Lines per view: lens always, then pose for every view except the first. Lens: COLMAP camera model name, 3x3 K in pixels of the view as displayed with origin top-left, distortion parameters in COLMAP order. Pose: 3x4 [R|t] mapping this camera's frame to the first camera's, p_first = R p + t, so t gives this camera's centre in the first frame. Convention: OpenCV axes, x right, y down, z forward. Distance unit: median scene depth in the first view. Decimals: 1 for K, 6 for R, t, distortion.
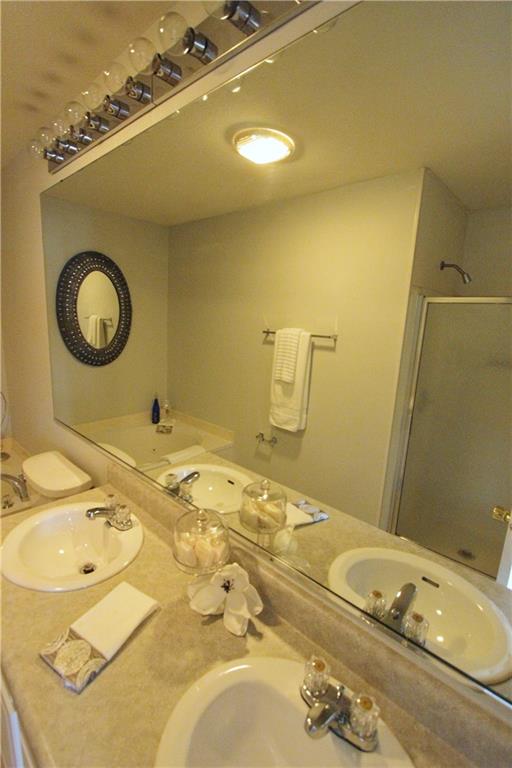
lens RADIAL K [[361.1, 0, 255.0], [0, 361.1, 385.5], [0, 0, 1]] dist [-0.002209, 0.000451]
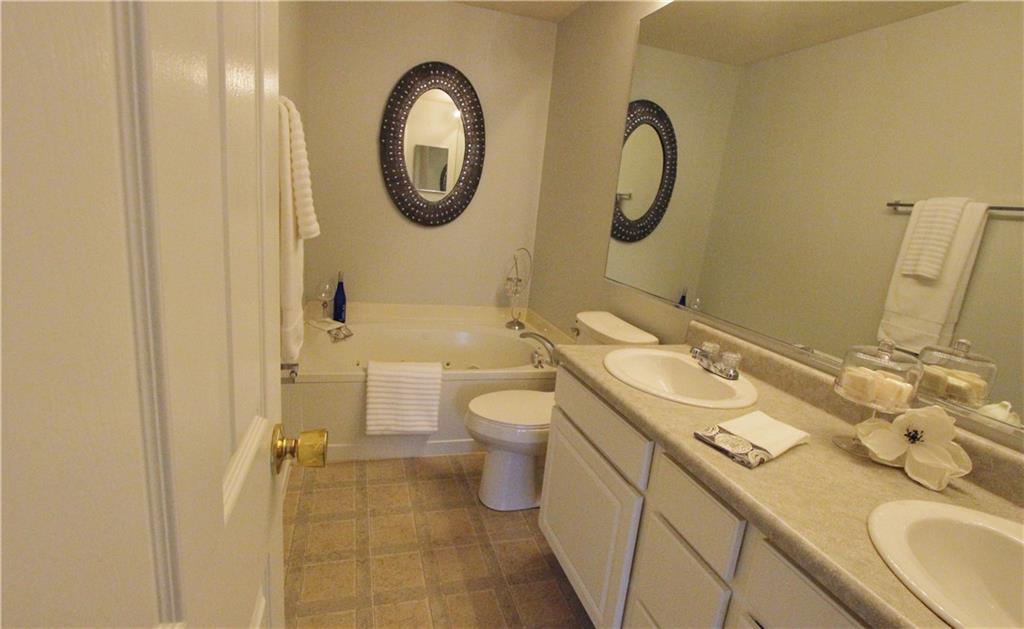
lens RADIAL K [[496.5, 0, 510.7], [0, 496.5, 314.1], [0, 0, 1]] dist [-0.003804, -0.000621]
pose [[0.867838, 0.147009, -0.474600, -0.128009], [-0.144935, 0.988583, 0.041194, 0.126119], [0.475237, 0.033036, 0.879237, -0.142801]]
